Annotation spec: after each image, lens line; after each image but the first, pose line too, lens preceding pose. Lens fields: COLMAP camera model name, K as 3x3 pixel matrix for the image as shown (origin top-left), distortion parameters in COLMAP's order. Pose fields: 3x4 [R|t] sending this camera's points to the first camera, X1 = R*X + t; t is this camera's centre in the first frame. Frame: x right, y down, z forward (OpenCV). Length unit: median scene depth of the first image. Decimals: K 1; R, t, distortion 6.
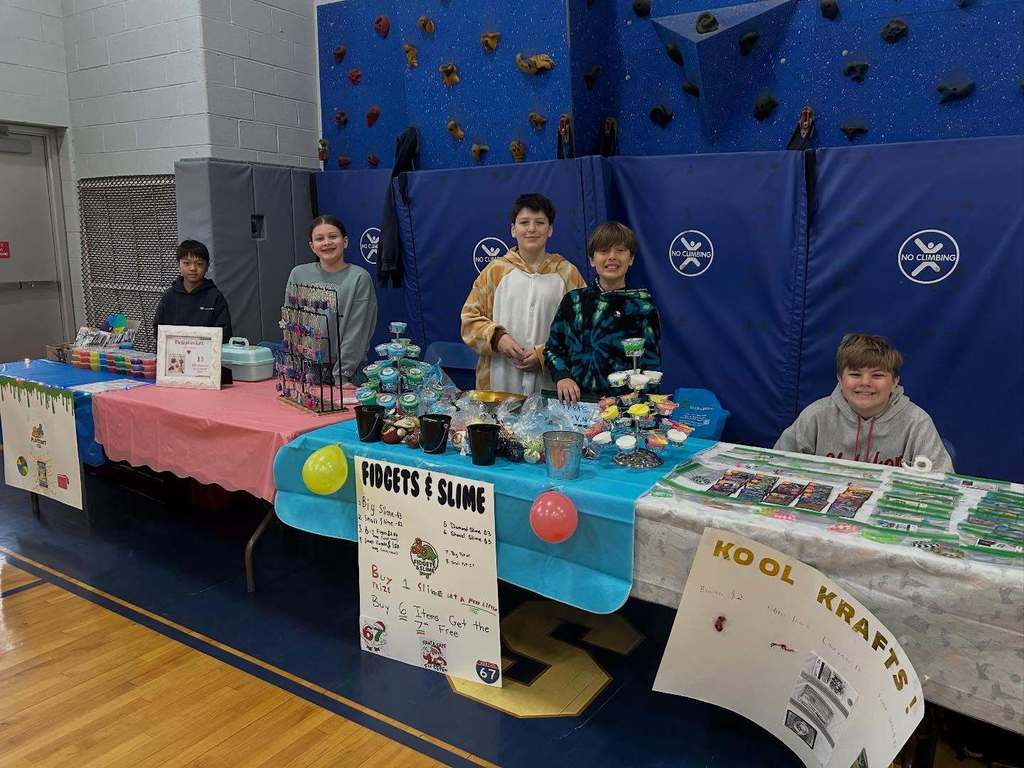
lens RADIAL K [[766.4, 0, 512.0], [0, 766.4, 384.0], [0, 0, 1]] dist [0.023052, -0.008027]
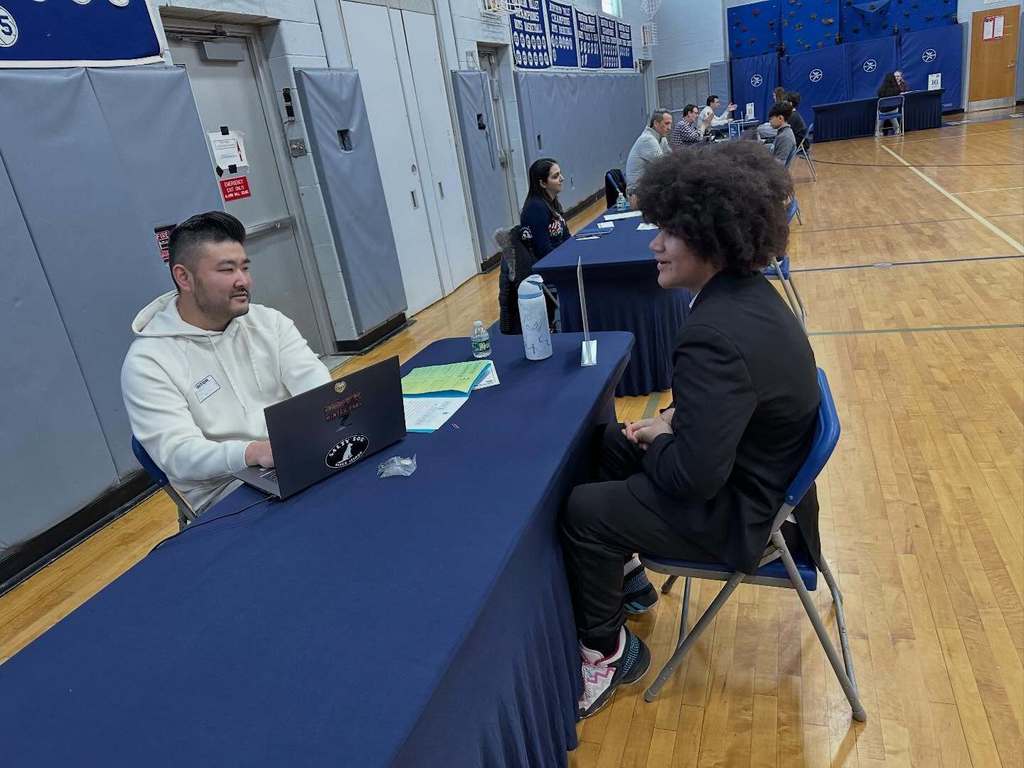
lens RADIAL K [[766.4, 0, 512.0], [0, 766.4, 384.0], [0, 0, 1]] dist [0.023052, -0.008027]
pose [[0.951703, -0.232124, 0.200946, -2.935353], [0.203480, 0.966998, 0.153330, 0.472122], [-0.229906, -0.105036, 0.967528, -2.842331]]
